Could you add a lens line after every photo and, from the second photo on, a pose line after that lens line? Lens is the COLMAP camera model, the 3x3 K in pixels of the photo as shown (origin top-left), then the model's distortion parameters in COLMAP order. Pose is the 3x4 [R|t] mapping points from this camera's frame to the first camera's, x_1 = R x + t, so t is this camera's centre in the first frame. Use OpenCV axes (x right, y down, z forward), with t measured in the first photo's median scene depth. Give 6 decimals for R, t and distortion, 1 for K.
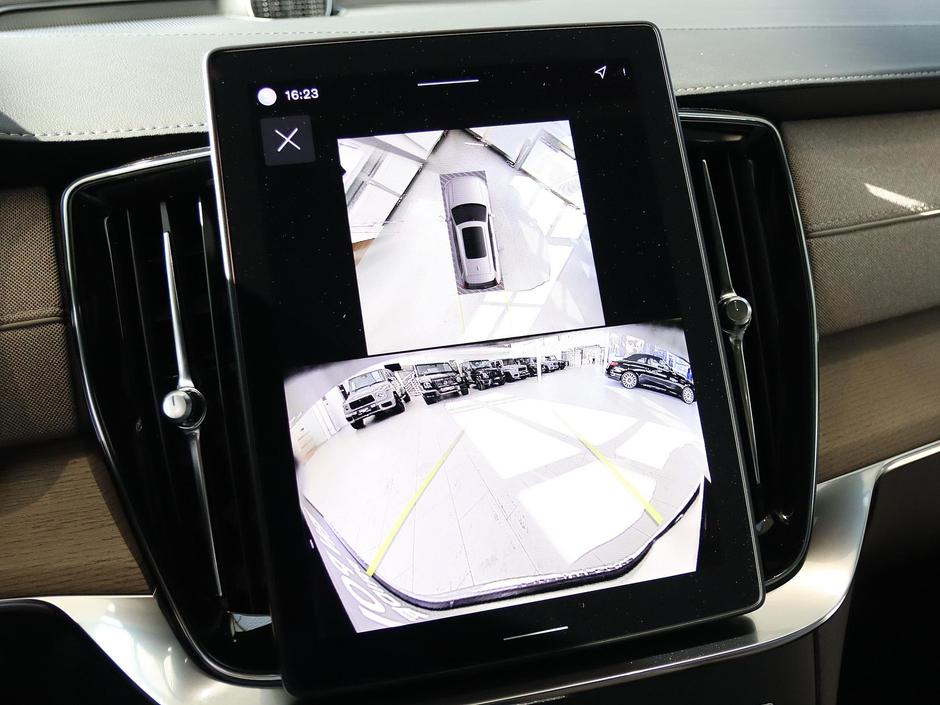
lens RADIAL K [[883.1, 0, 469.6], [0, 883.1, 351.7], [0, 0, 1]] dist [-0.037776, 0.000000]
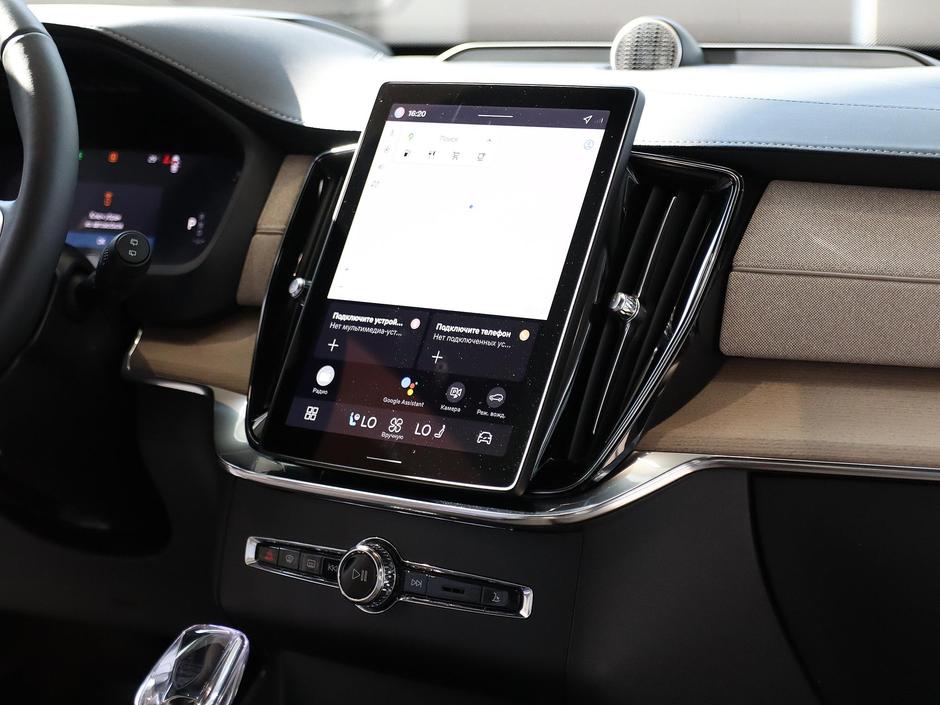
lens RADIAL K [[2180.2, 0, 475.7], [0, 2180.2, 352.8], [0, 0, 1]] dist [0.102530, 0.000000]
pose [[0.663281, 0.165941, -0.729741, 2.305694], [-0.317255, 0.945499, -0.073357, 0.299604], [0.677797, 0.280170, 0.679777, -1.201938]]
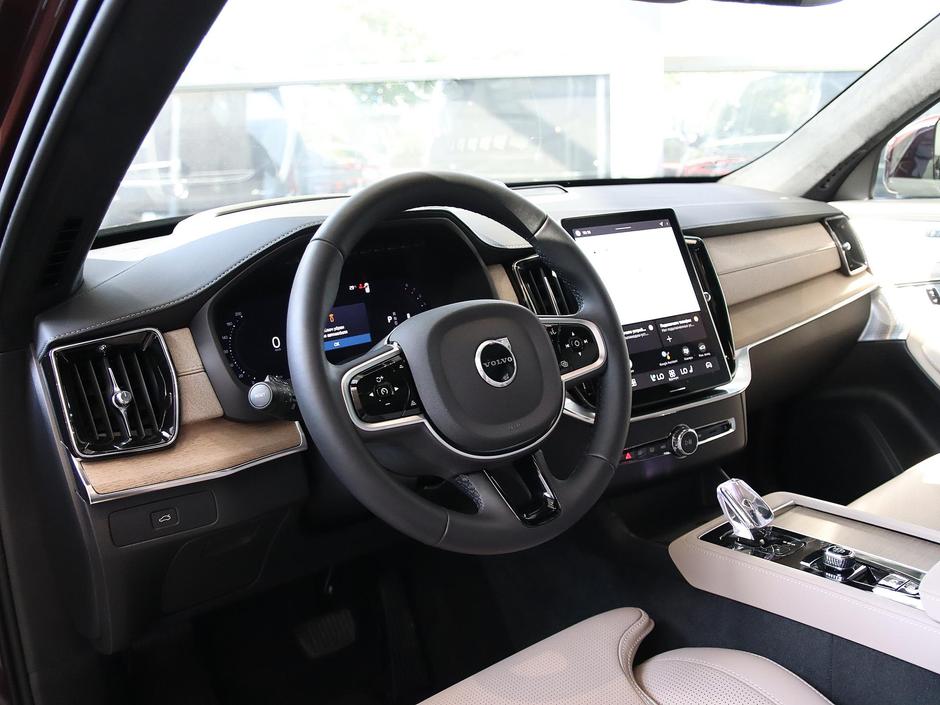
lens RADIAL K [[848.6, 0, 470.8], [0, 848.6, 349.9], [0, 0, 1]] dist [-0.112423, 0.021180]
pose [[0.960333, -0.063300, 0.271576, -1.214195], [0.100336, 0.987105, -0.124723, 0.393387], [-0.260179, 0.147024, 0.954301, -1.473845]]
